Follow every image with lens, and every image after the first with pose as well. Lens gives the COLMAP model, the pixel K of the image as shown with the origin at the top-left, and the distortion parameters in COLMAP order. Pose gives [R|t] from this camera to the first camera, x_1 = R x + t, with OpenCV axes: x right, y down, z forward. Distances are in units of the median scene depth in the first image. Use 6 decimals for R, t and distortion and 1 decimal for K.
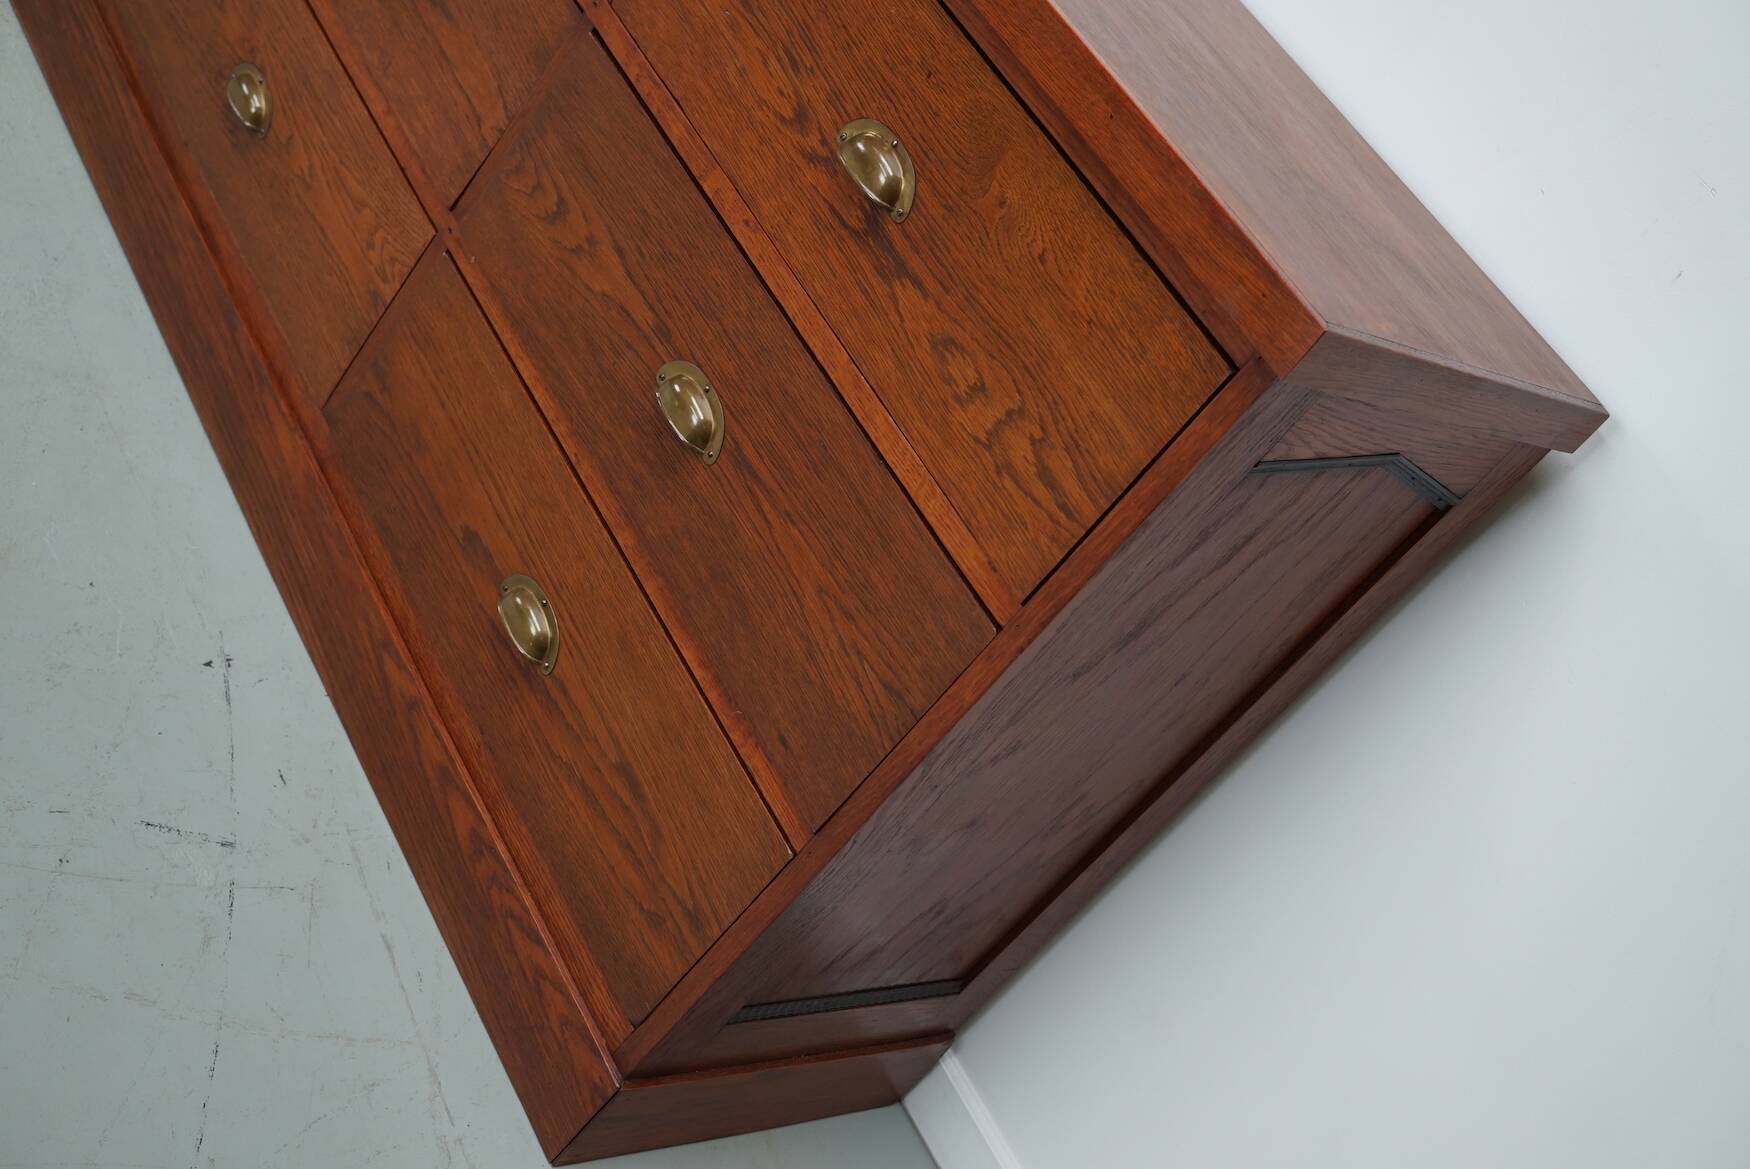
lens RADIAL K [[2246.6, 0, 879.3], [0, 2246.6, 575.0], [0, 0, 1]] dist [-0.090401, 0.000000]
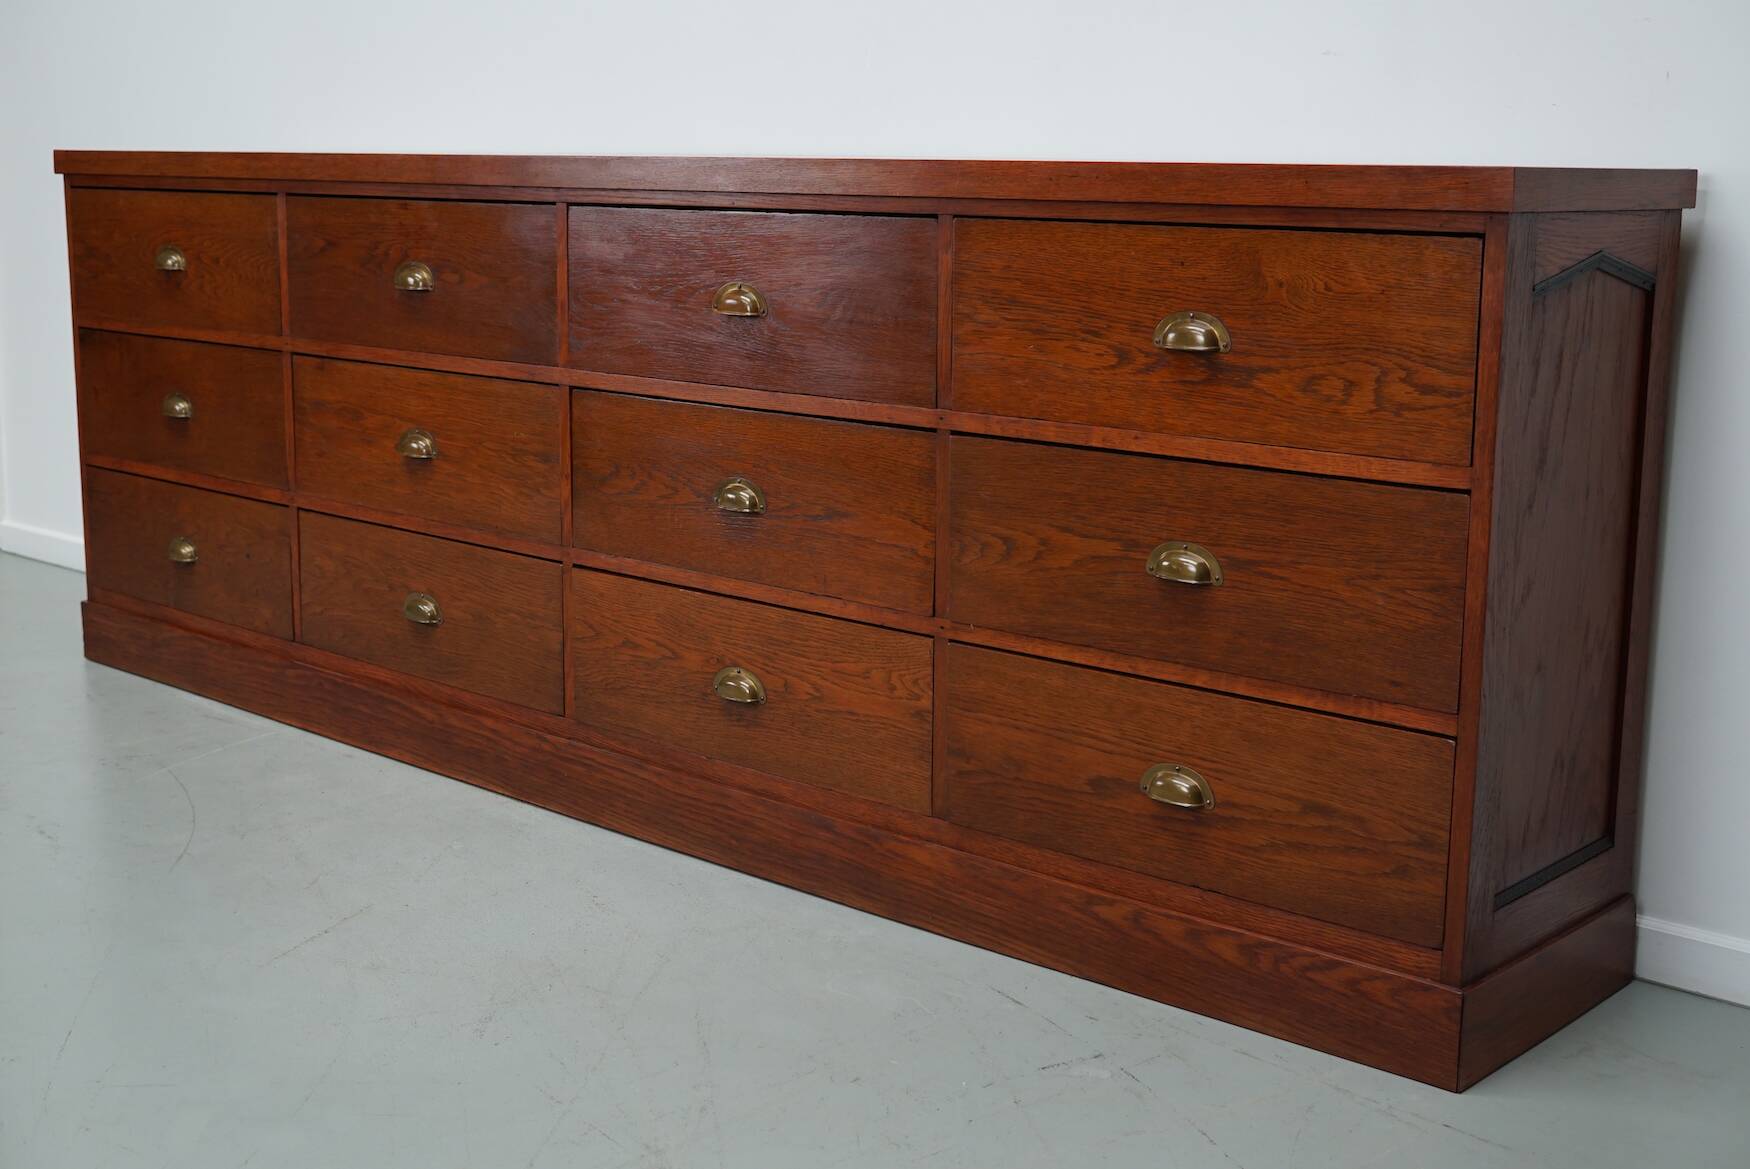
lens RADIAL K [[2246.6, 0, 879.5], [0, 2246.6, 593.9], [0, 0, 1]] dist [-0.090401, 0.000000]
pose [[0.801365, -0.595838, 0.052840, -0.312213], [0.580076, 0.752513, -0.311829, 0.257404], [0.146037, 0.280540, 0.948668, -0.334933]]
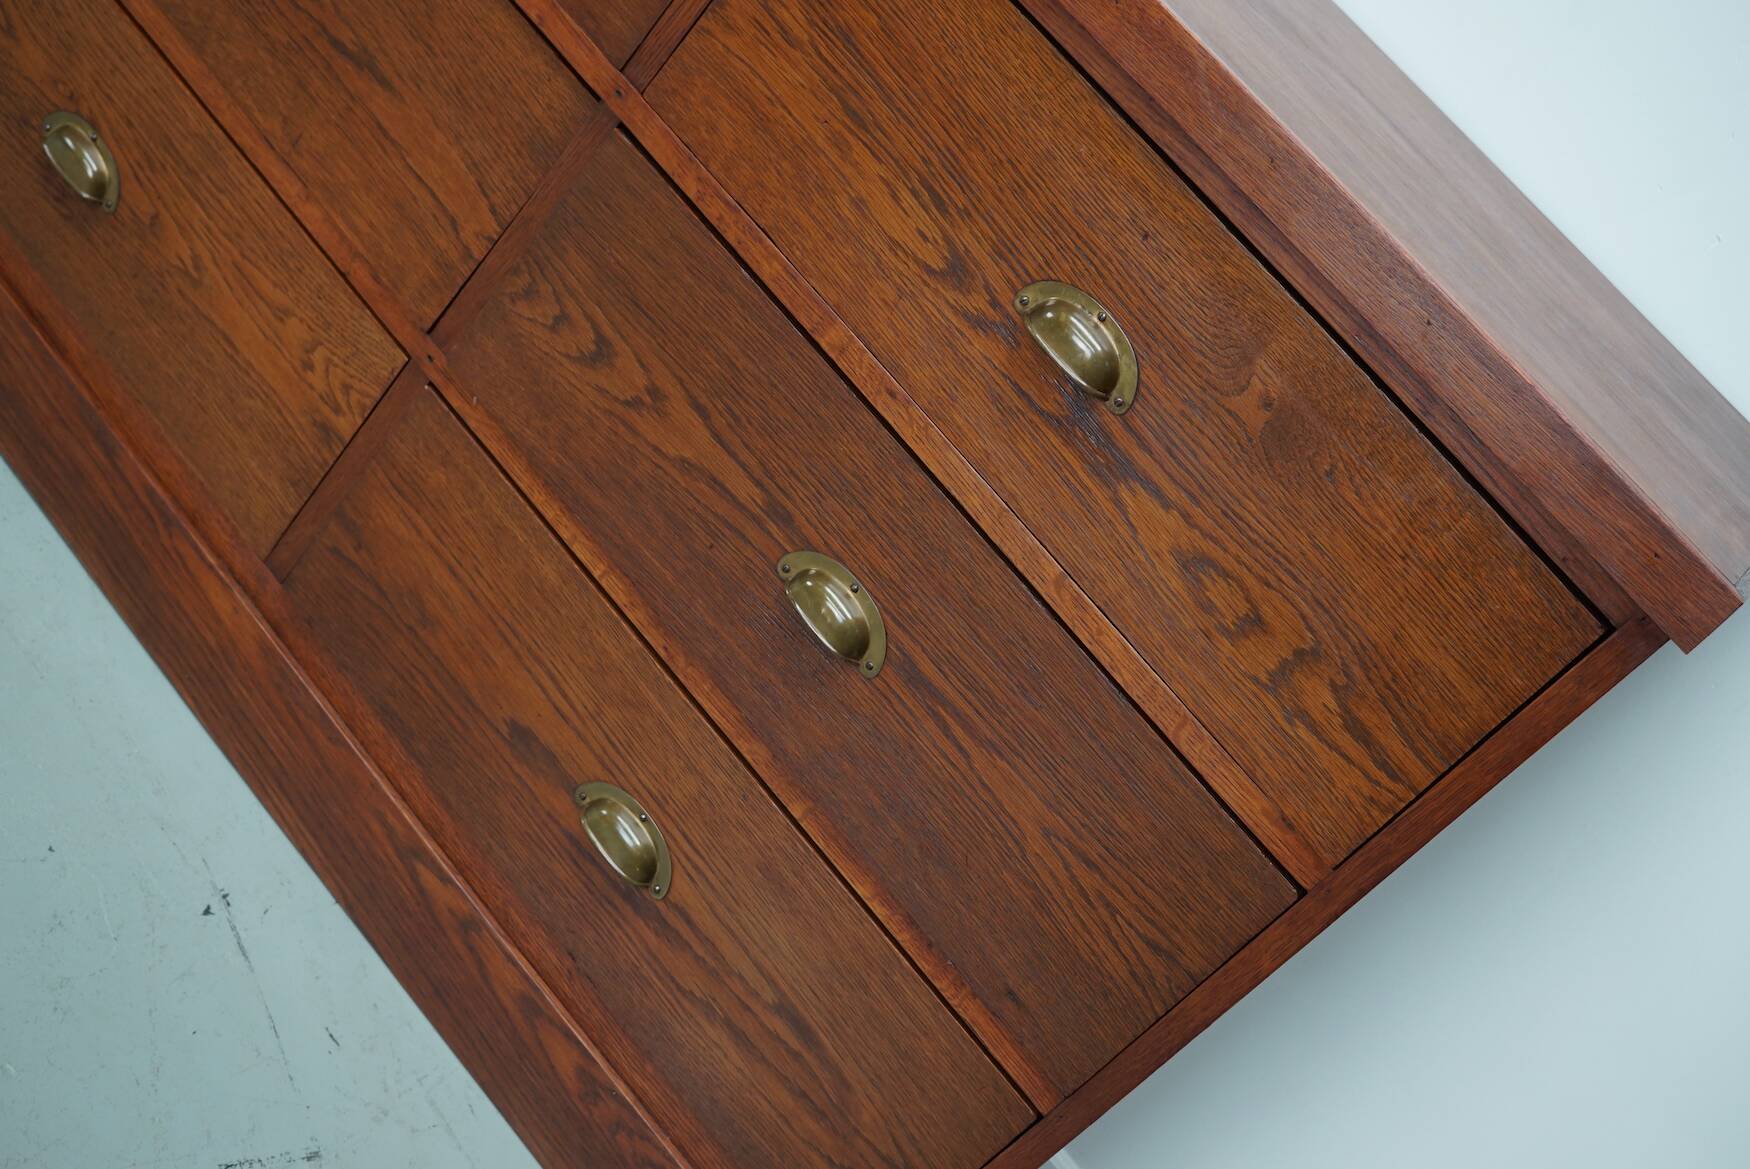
lens RADIAL K [[2246.6, 0, 883.4], [0, 2246.6, 574.4], [0, 0, 1]] dist [-0.090401, 0.000000]
pose [[0.968958, -0.135171, 0.207002, -0.233899], [0.093006, 0.975089, 0.201376, -0.250121], [-0.229065, -0.175873, 0.957391, 0.188050]]
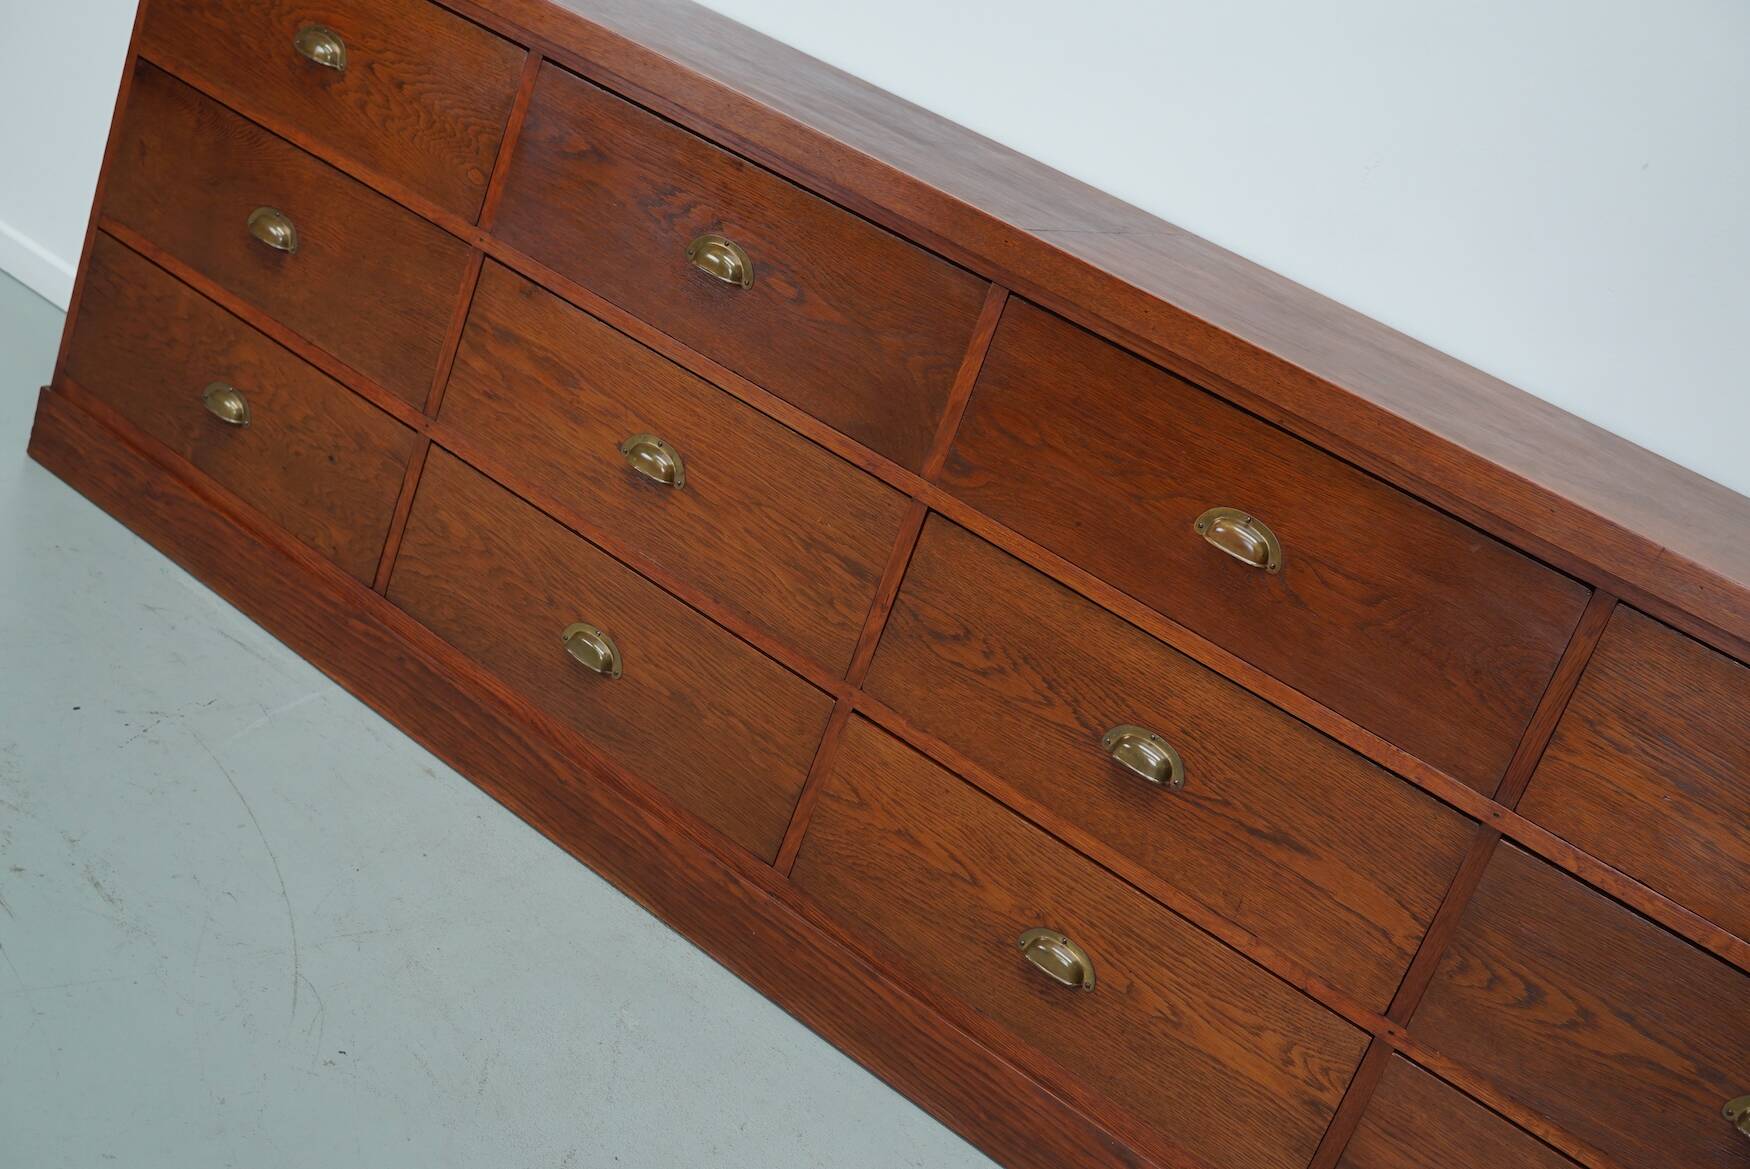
lens RADIAL K [[2246.6, 0, 888.6], [0, 2246.6, 595.2], [0, 0, 1]] dist [-0.090401, 0.000000]
pose [[0.917592, -0.370860, 0.143135, -0.551831], [0.380634, 0.923515, -0.047310, -0.439808], [-0.114642, 0.097893, 0.988572, -0.095247]]
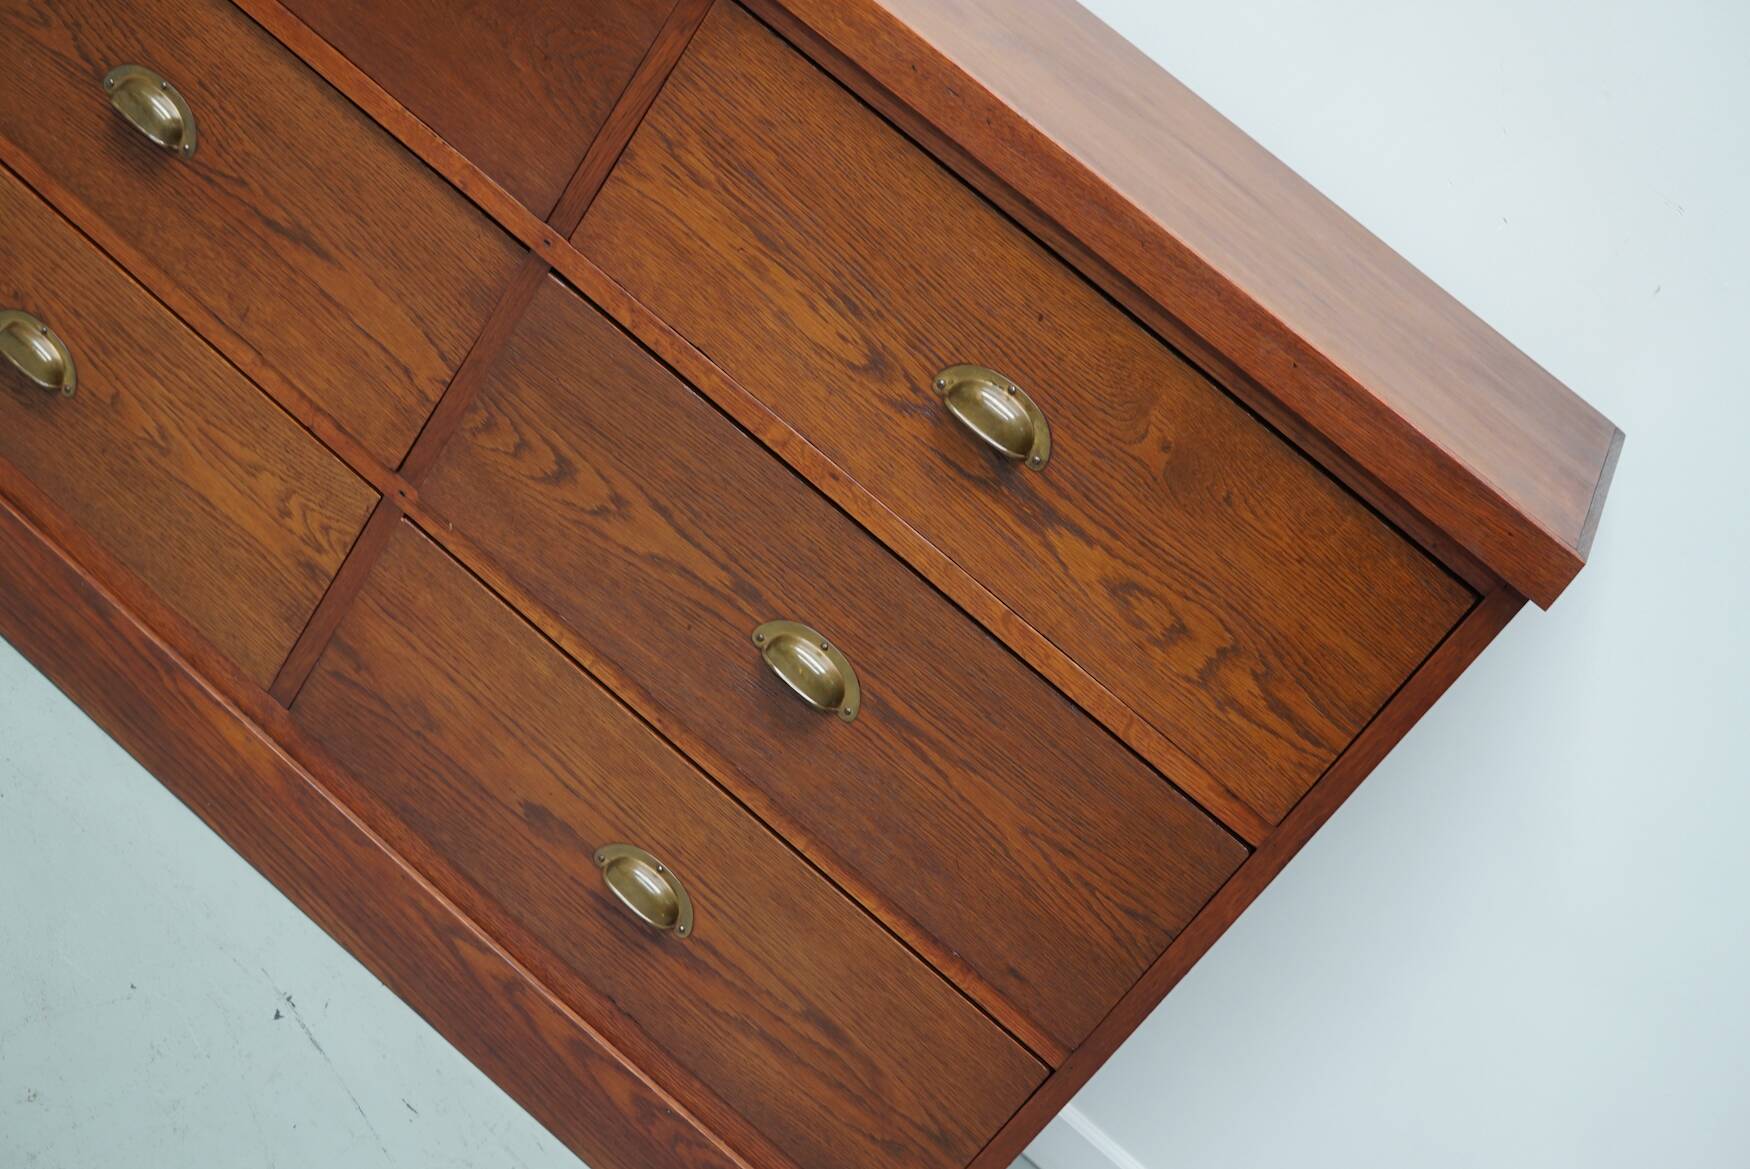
lens RADIAL K [[2246.6, 0, 881.2], [0, 2246.6, 578.4], [0, 0, 1]] dist [-0.090401, 0.000000]
pose [[0.914645, -0.290172, 0.281470, -0.308956], [0.222152, 0.942486, 0.249737, -0.336717], [-0.337748, -0.165892, 0.926502, 0.103360]]
